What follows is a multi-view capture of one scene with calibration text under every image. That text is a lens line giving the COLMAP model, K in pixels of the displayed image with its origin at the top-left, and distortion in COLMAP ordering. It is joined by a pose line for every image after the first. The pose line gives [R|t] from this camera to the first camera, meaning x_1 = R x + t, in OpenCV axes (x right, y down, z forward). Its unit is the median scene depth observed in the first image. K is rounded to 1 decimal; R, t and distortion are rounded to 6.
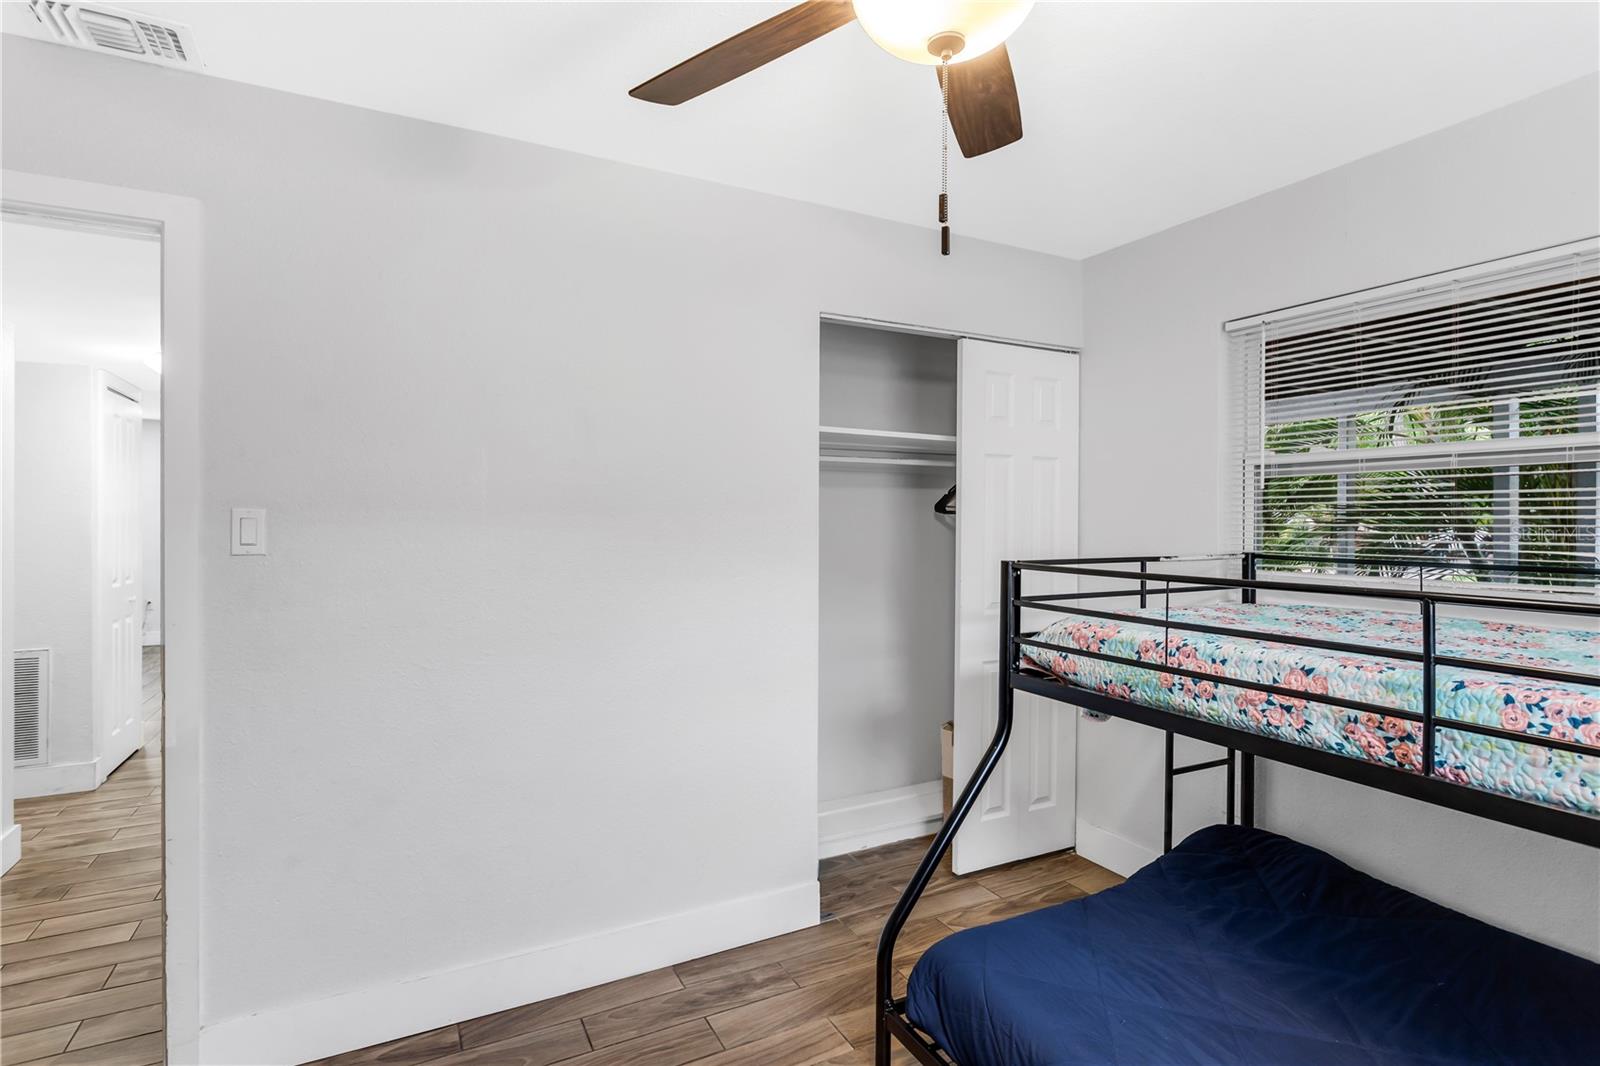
lens RADIAL K [[806.9, 0, 797.4], [0, 806.9, 527.8], [0, 0, 1]] dist [-0.012529, 0.003952]
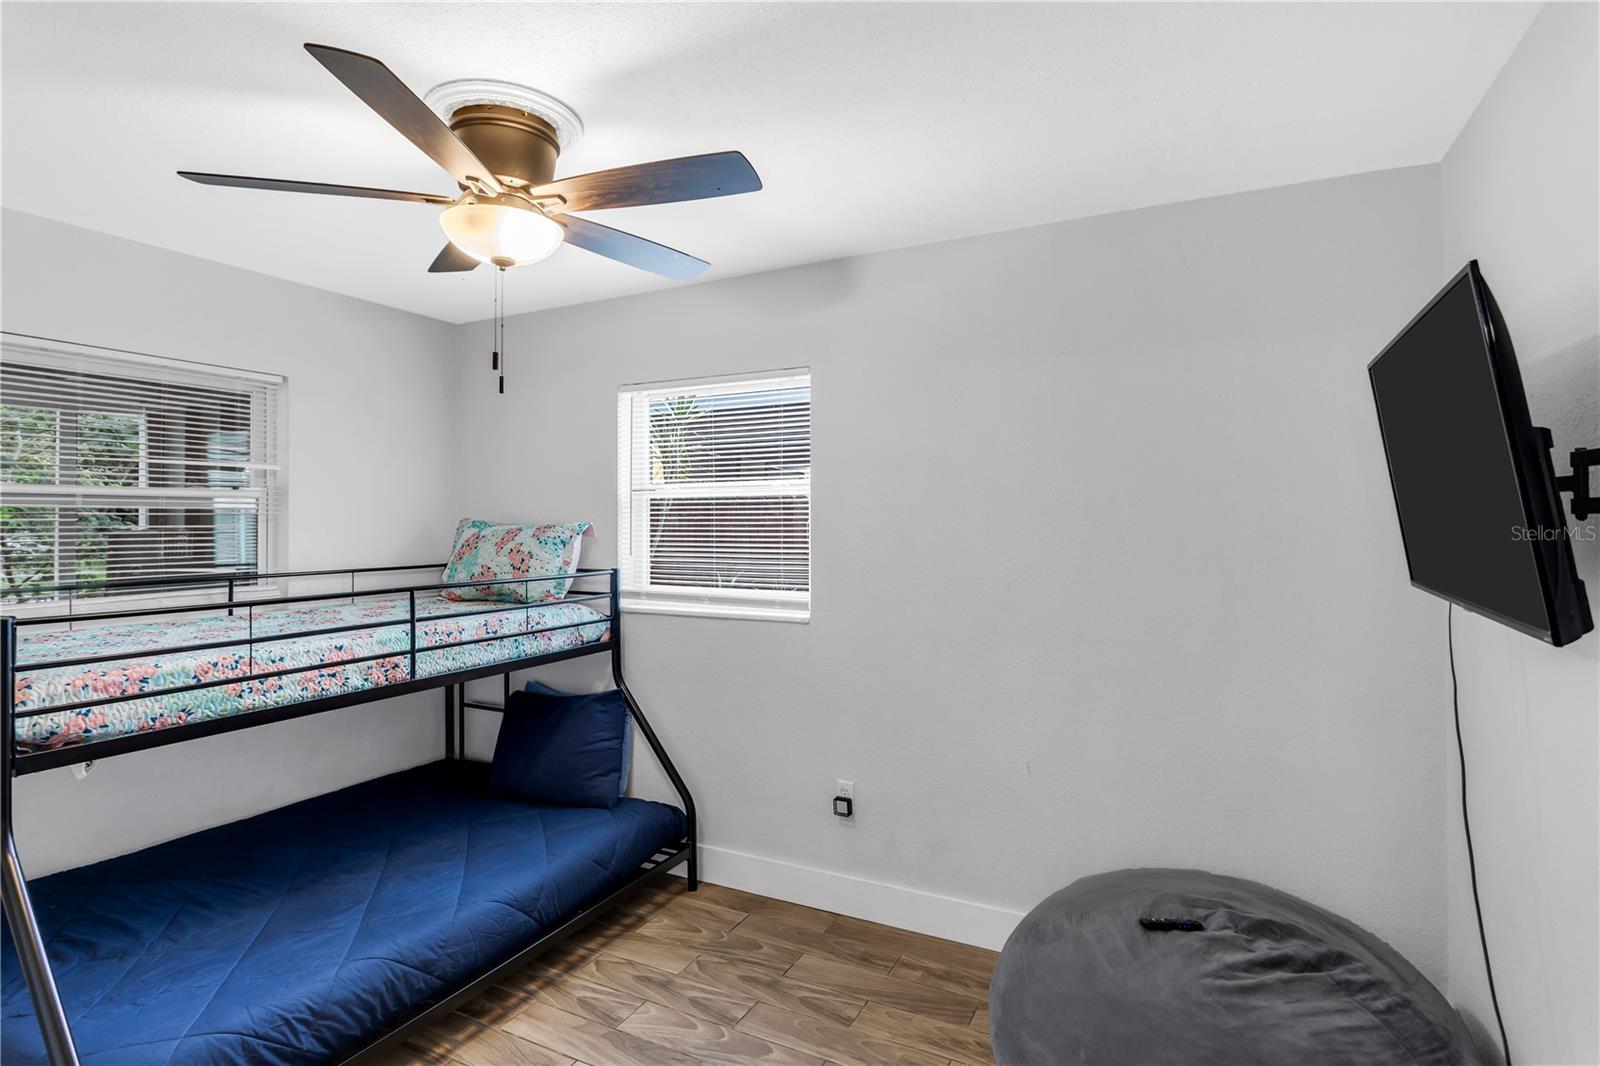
lens RADIAL K [[806.9, 0, 797.6], [0, 806.9, 522.9], [0, 0, 1]] dist [-0.012529, 0.003952]
pose [[-0.575717, -0.008272, 0.817607, -1.058251], [0.005432, 0.999888, 0.013941, -0.076422], [-0.817631, 0.012467, -0.575608, 1.049541]]
